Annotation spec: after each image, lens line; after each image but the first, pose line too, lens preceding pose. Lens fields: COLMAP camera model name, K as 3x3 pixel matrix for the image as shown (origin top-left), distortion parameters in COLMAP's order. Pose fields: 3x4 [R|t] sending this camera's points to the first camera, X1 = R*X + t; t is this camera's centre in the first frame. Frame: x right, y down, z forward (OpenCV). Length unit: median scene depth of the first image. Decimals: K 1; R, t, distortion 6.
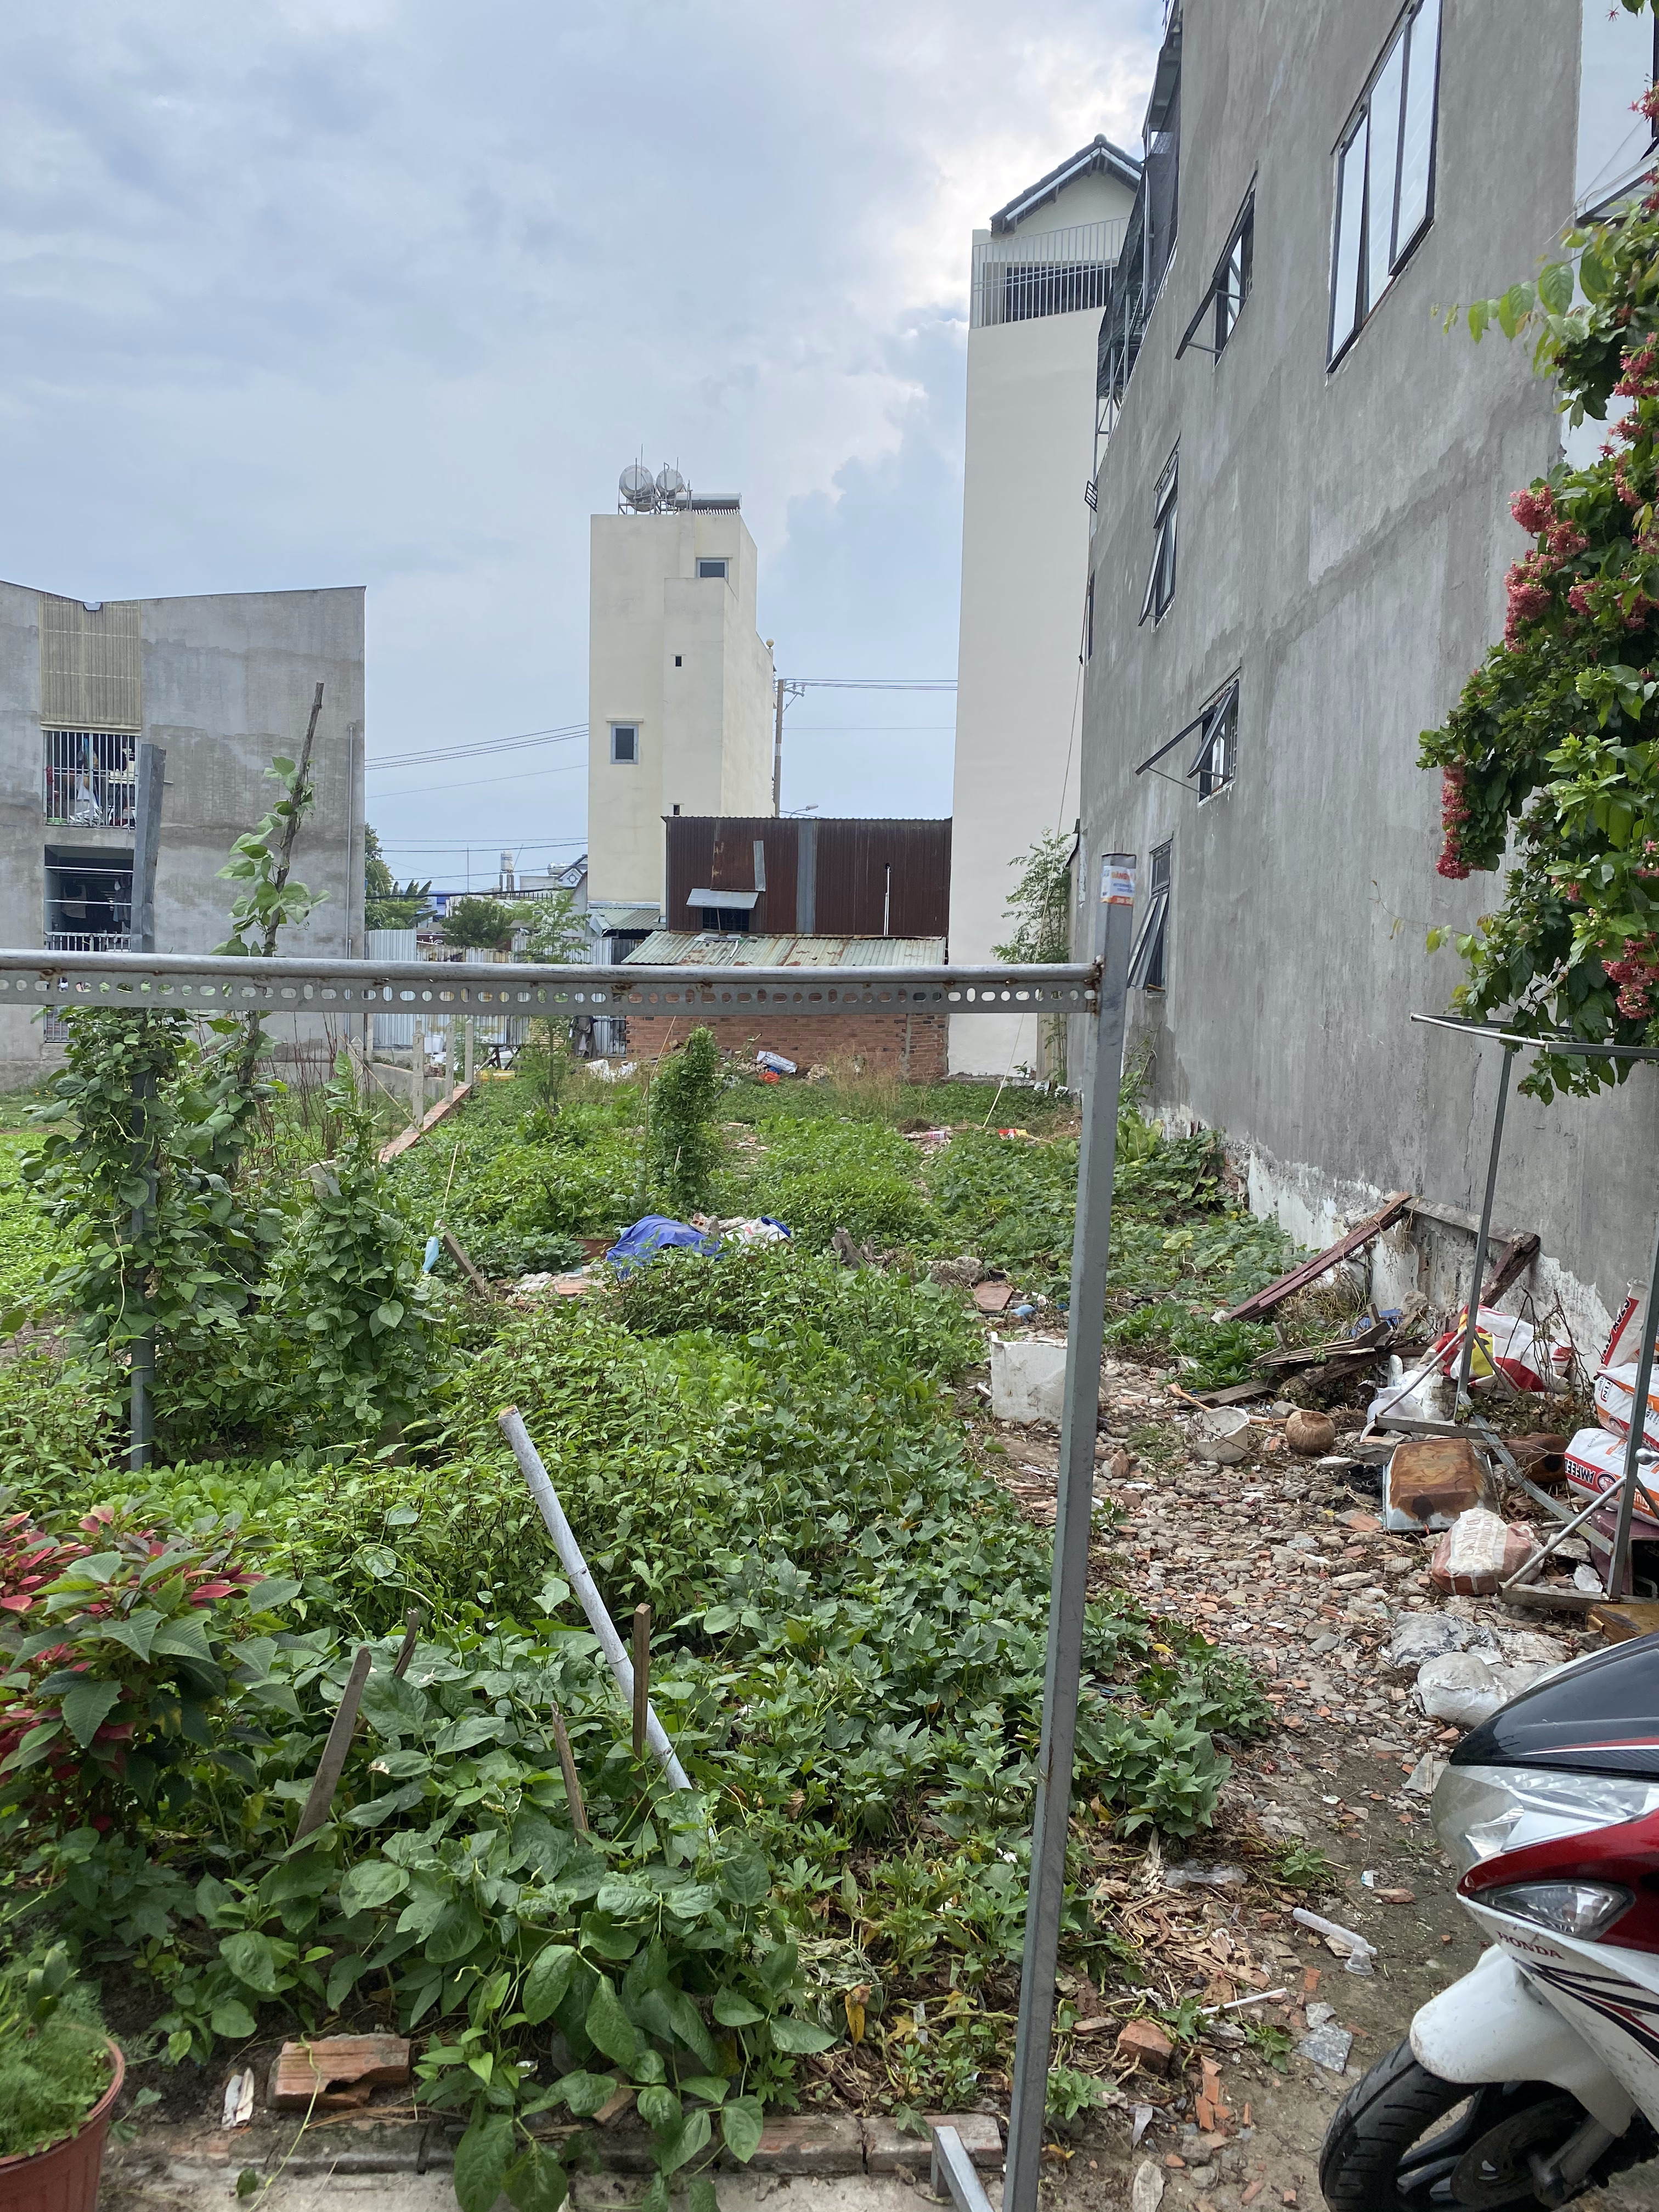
lens RADIAL K [[1731.5, 0, 829.5], [0, 1731.5, 1106.0], [0, 0, 1]] dist [0.100326, -0.198026]
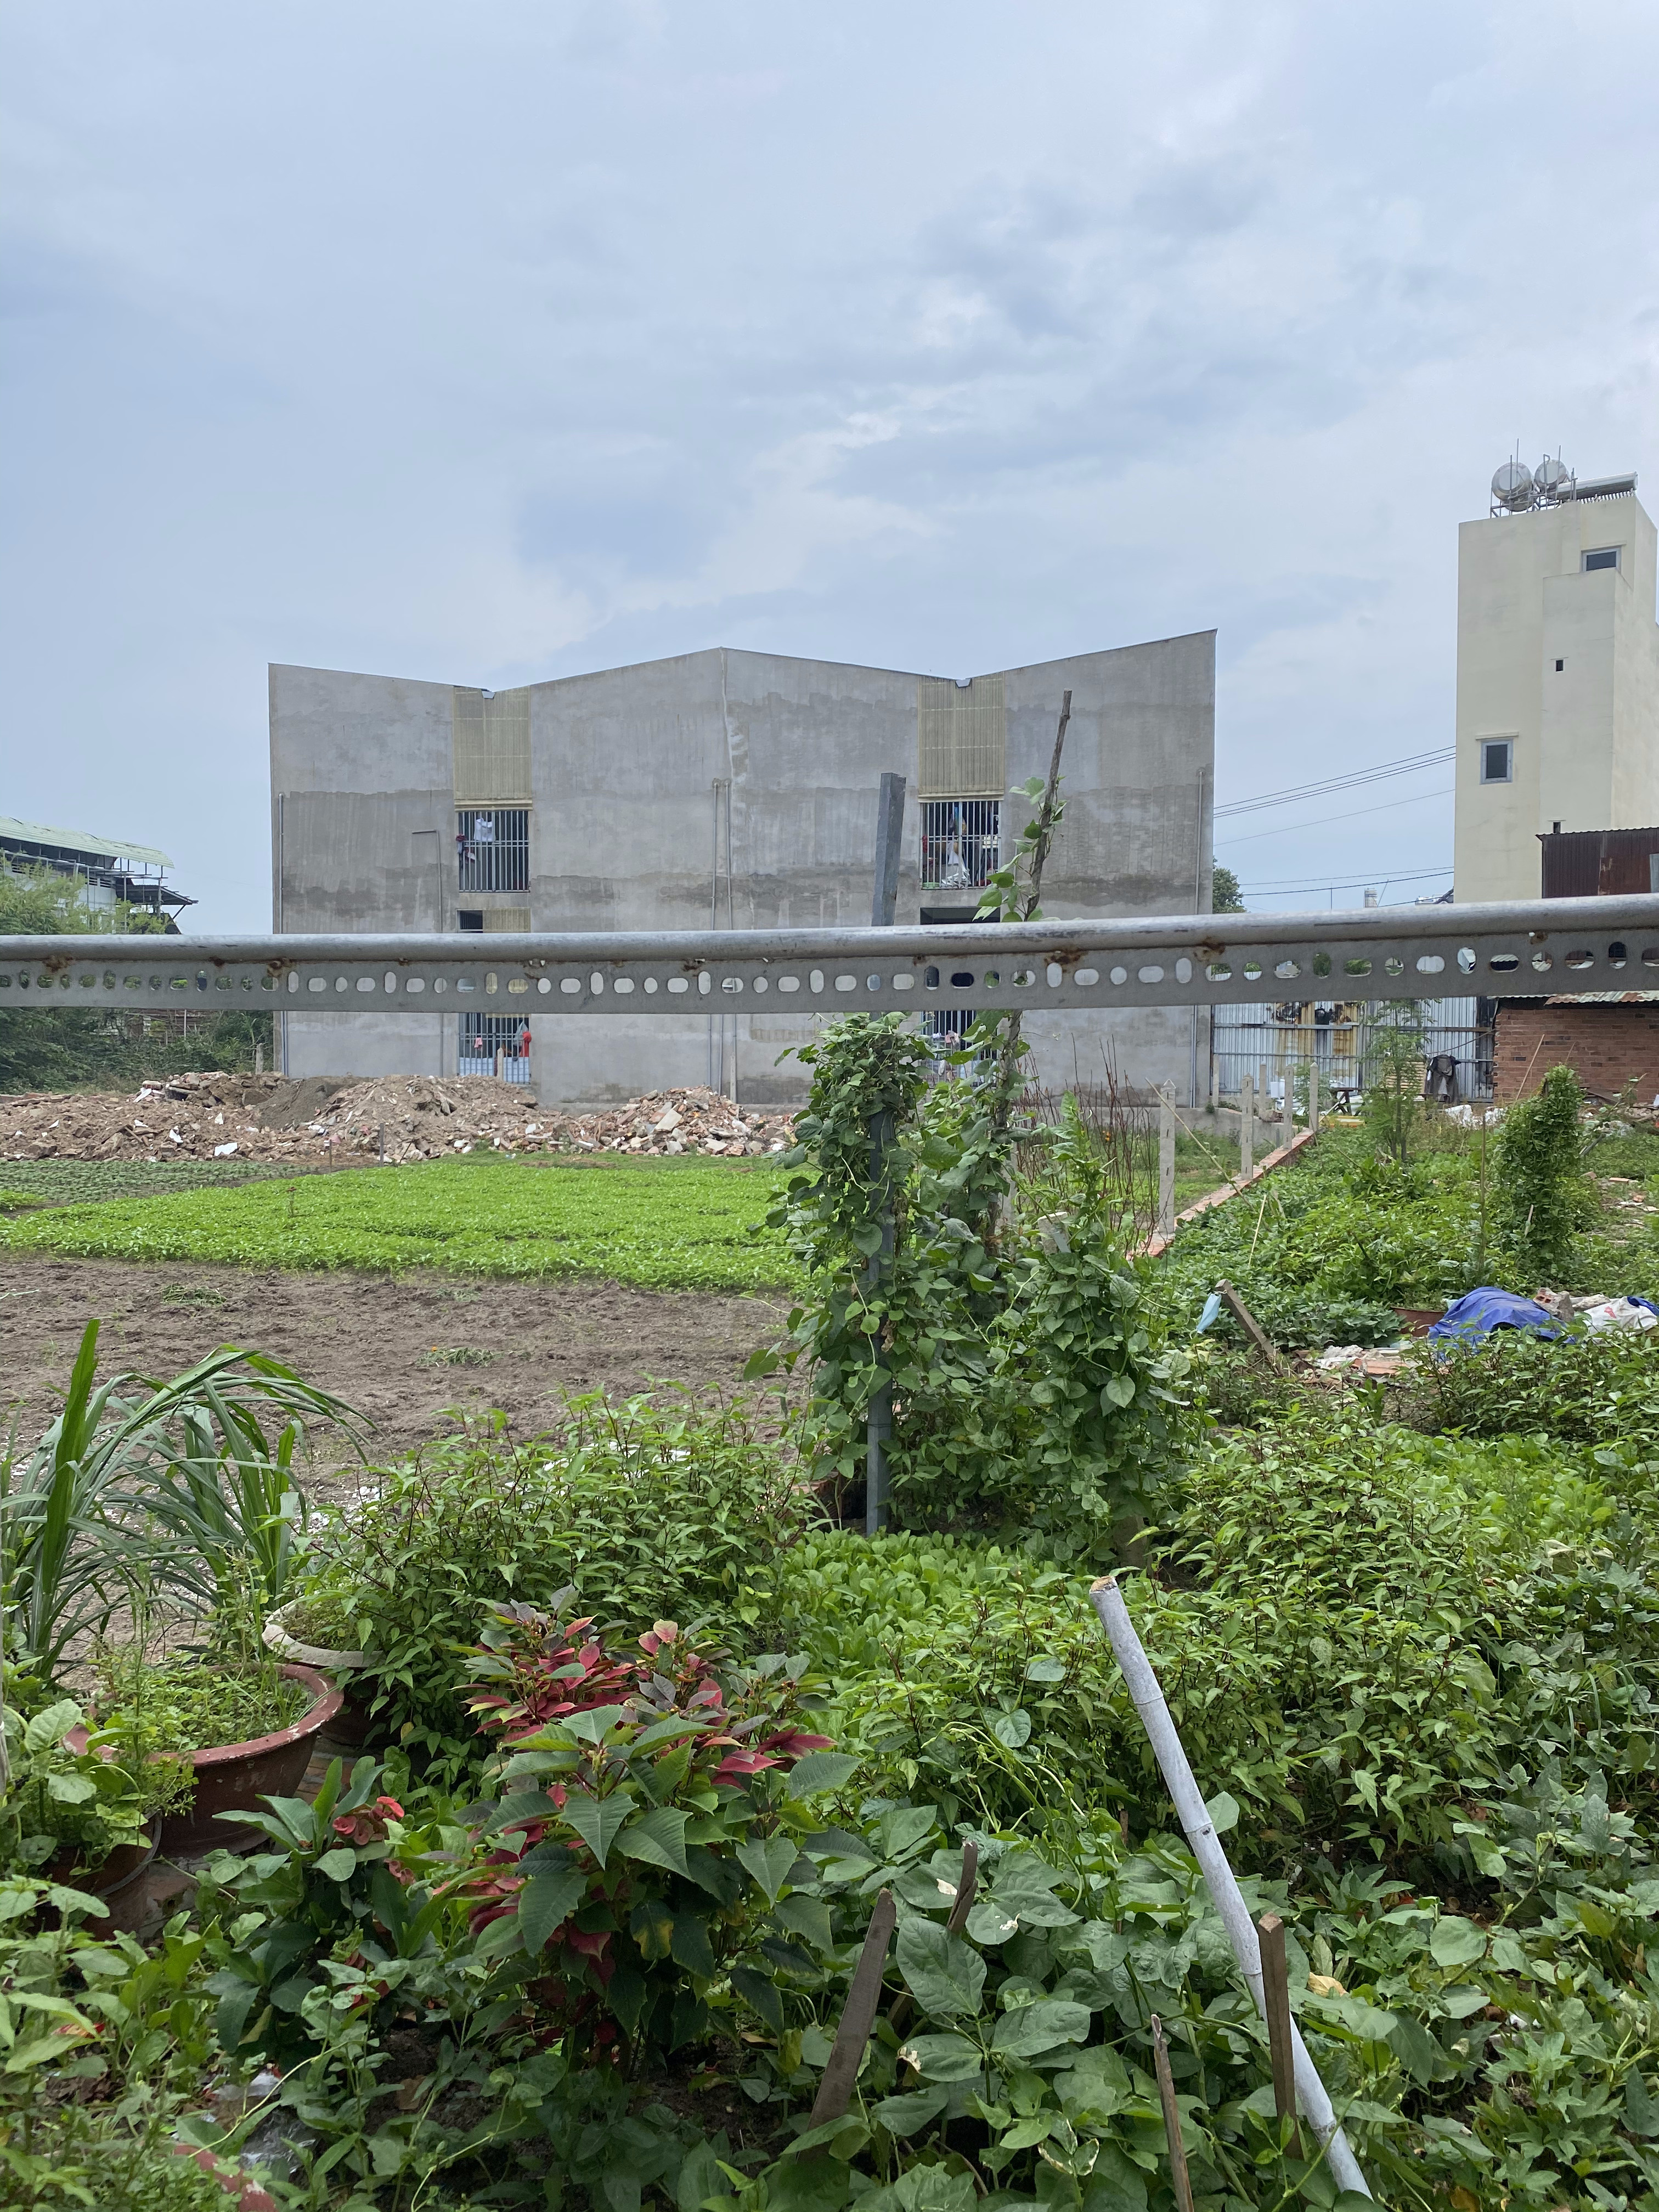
lens RADIAL K [[1718.3, 0, 825.2], [0, 1718.3, 1085.6], [0, 0, 1]] dist [0.098000, -0.196343]
pose [[0.879742, -0.004658, -0.475428, 0.013168], [-0.013779, 0.999282, -0.035287, -0.000459], [0.475251, 0.037594, 0.879047, 0.073587]]
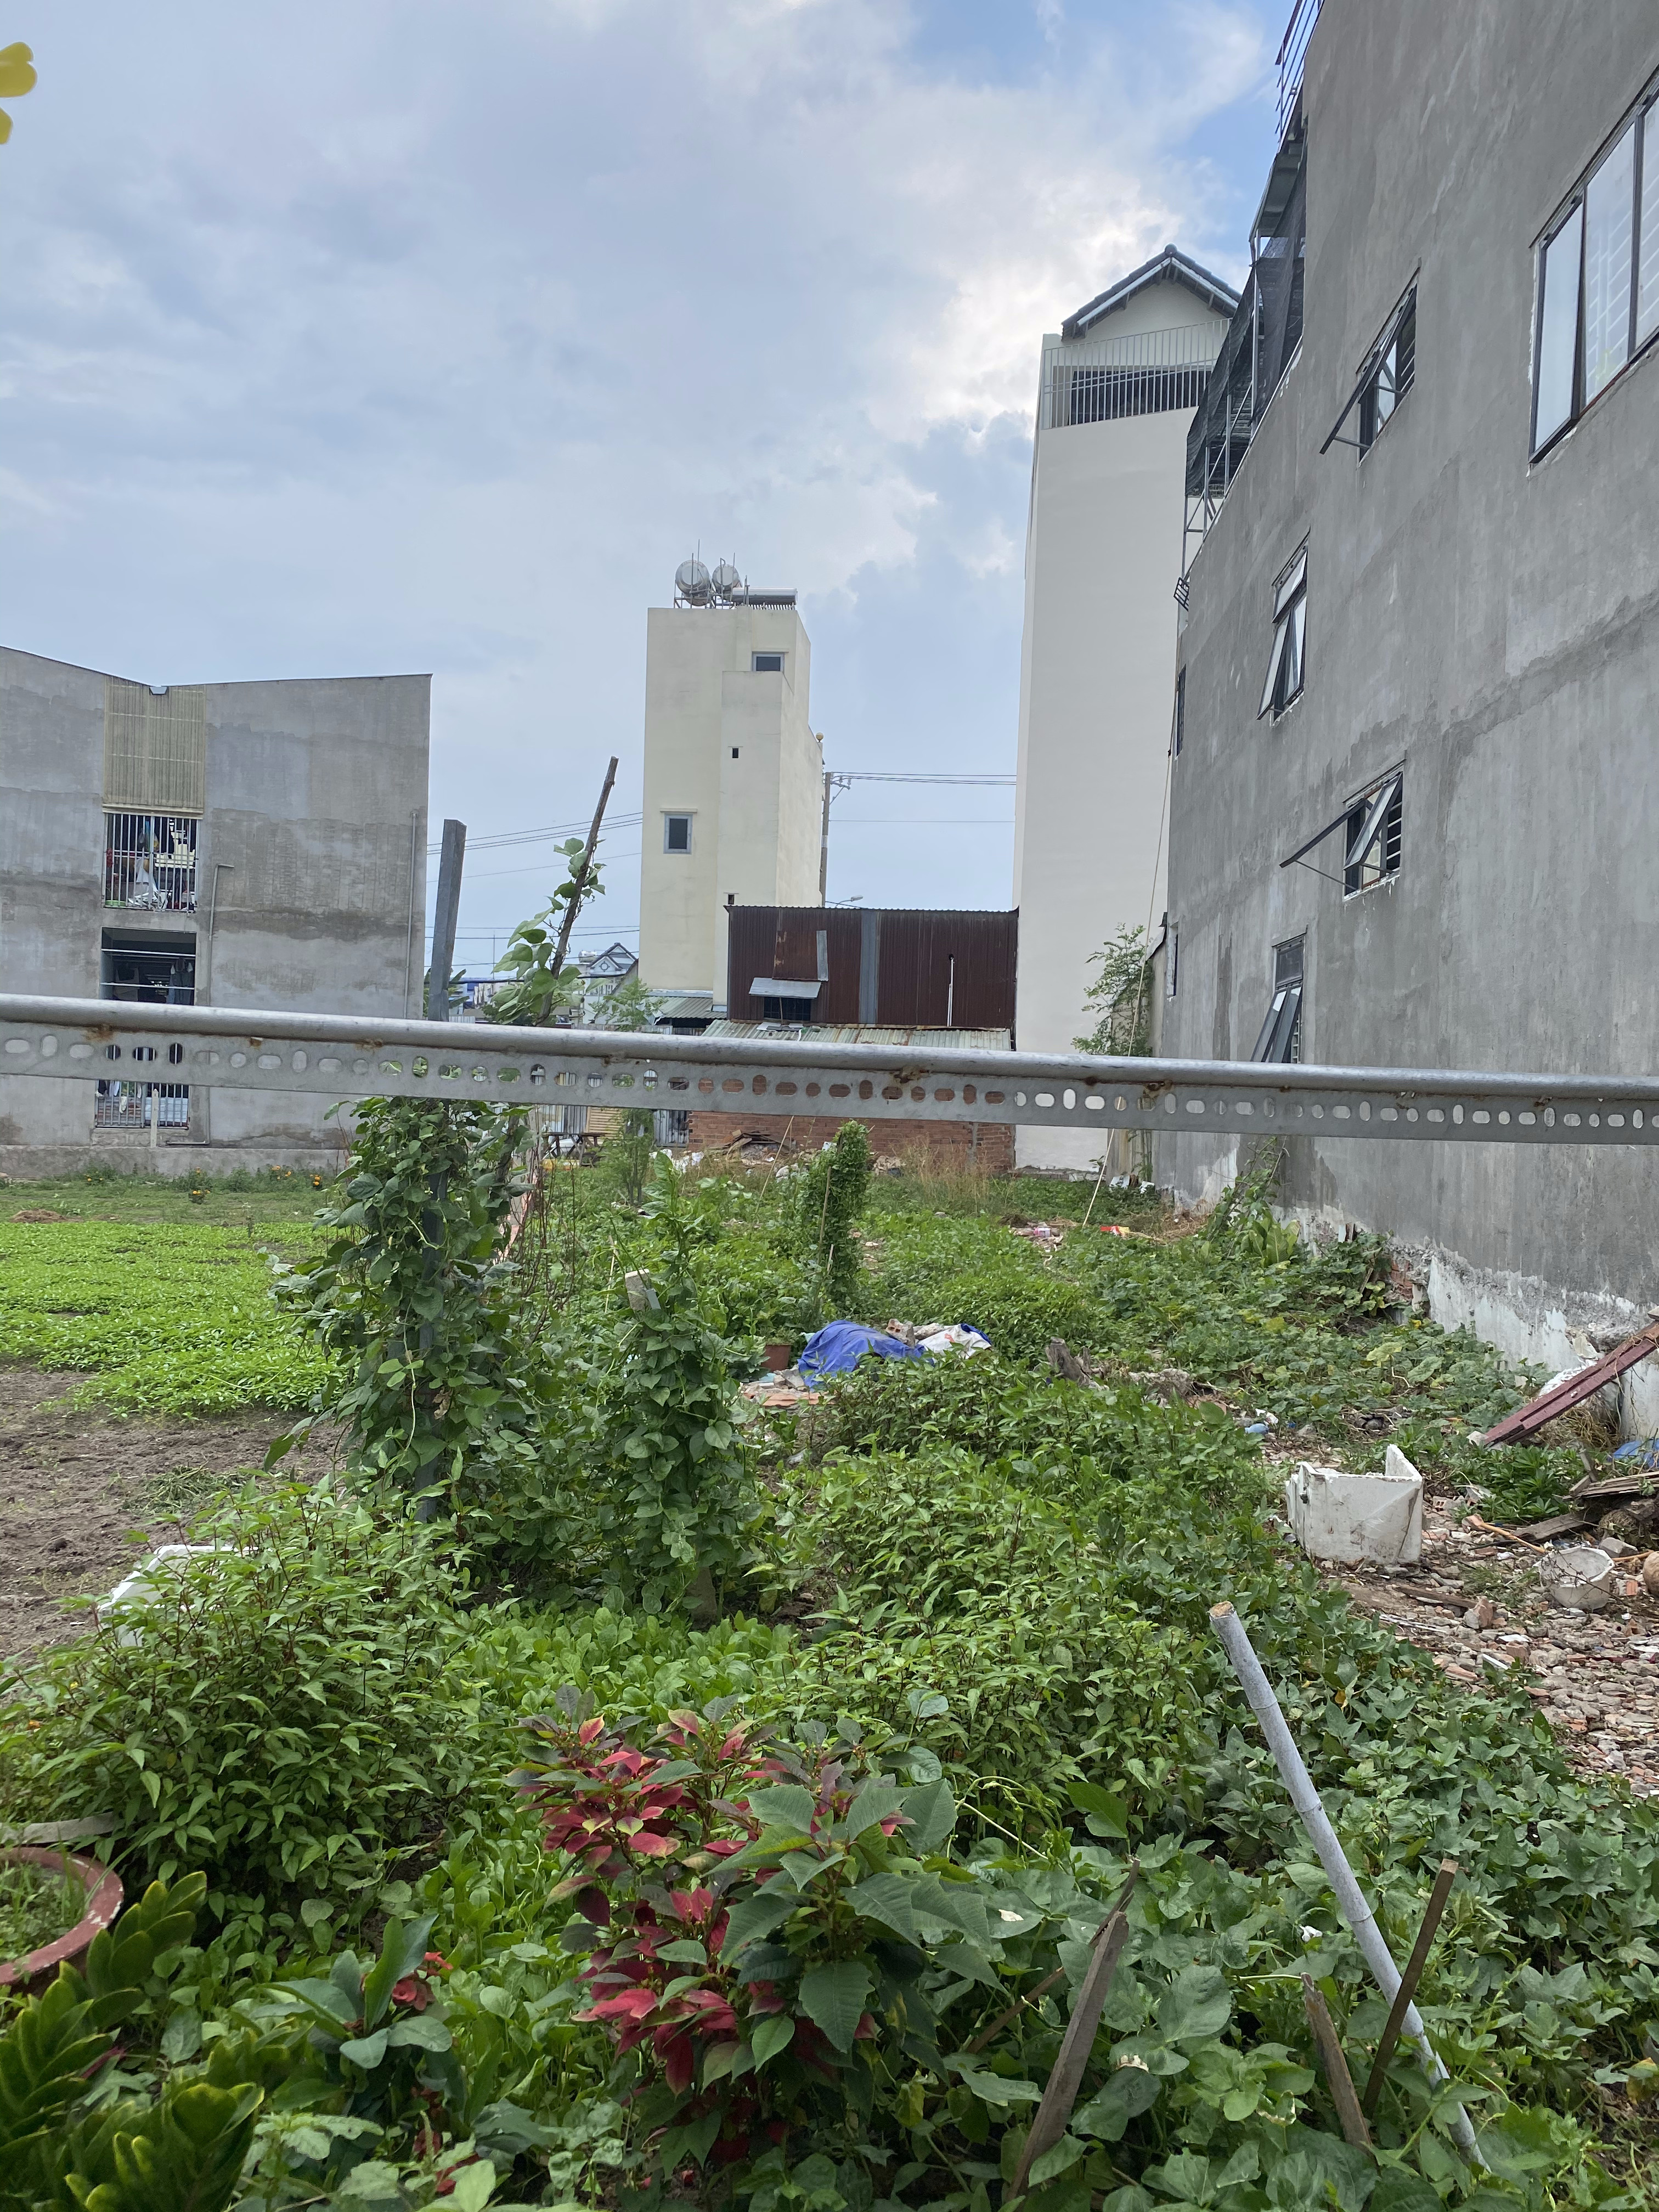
lens RADIAL K [[1717.3, 0, 829.5], [0, 1717.3, 1106.0], [0, 0, 1]] dist [0.092662, -0.189923]
pose [[0.999865, 0.010566, 0.012613, -0.092232], [-0.009907, 0.998639, -0.051199, -0.004279], [-0.013137, 0.051067, 0.998609, 0.041949]]
